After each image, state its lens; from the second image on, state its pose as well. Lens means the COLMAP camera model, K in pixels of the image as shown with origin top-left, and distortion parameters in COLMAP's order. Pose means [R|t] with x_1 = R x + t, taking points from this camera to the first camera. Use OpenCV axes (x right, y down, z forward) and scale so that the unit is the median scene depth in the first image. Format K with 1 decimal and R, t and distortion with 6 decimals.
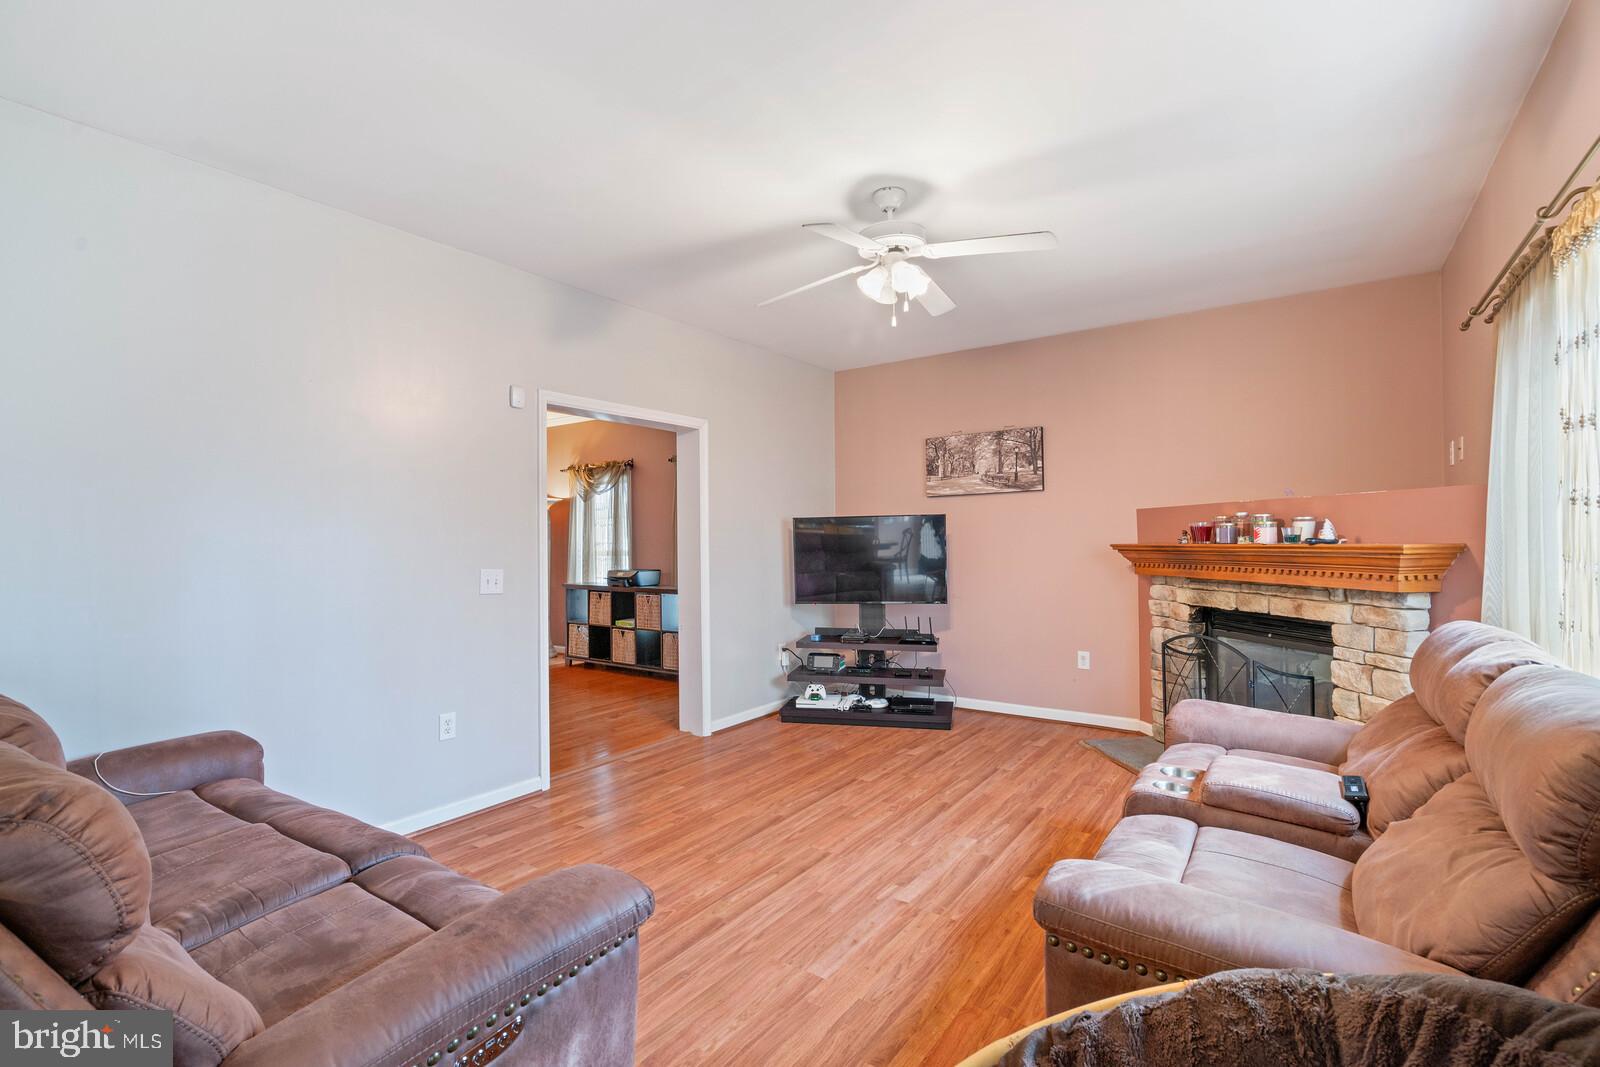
lens RADIAL K [[725.1, 0, 827.4], [0, 725.1, 524.3], [0, 0, 1]] dist [0.004132, -0.000556]
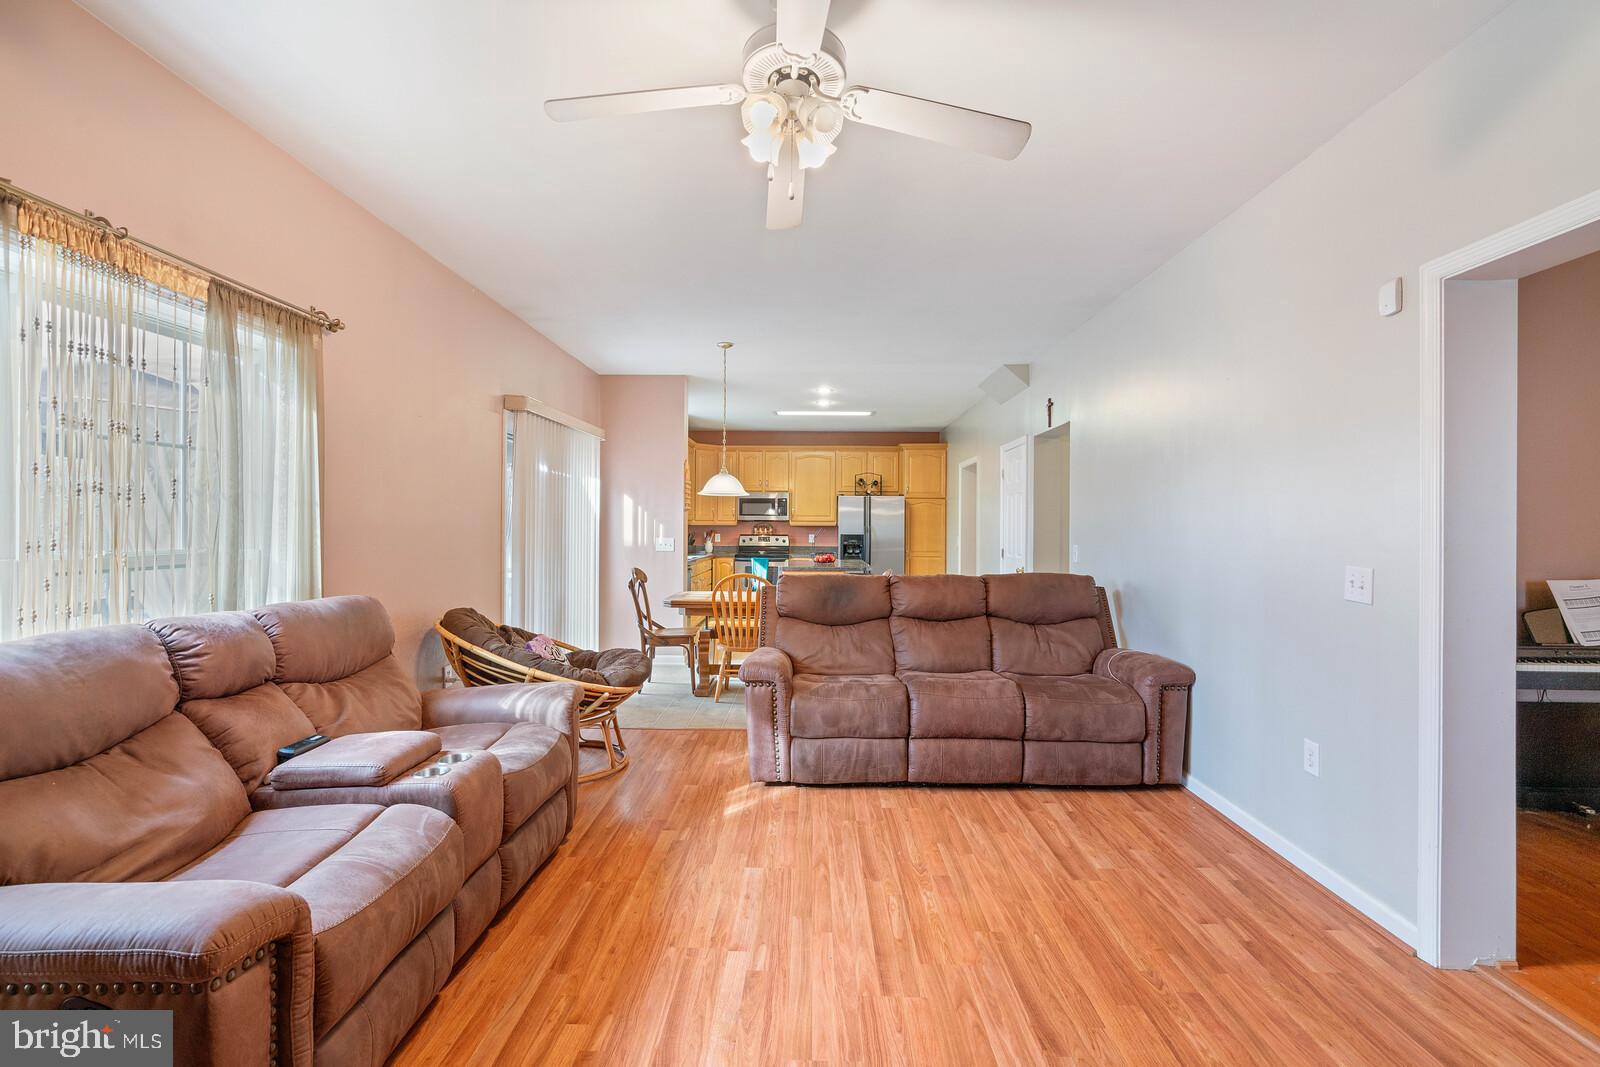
lens RADIAL K [[725.1, 0, 772.7], [0, 725.1, 527.3], [0, 0, 1]] dist [0.004132, -0.000556]
pose [[-0.863466, 0.007543, -0.504350, 0.325010], [0.013927, 0.999864, -0.008889, 0.019026], [0.504214, -0.014699, -0.863453, 1.163360]]
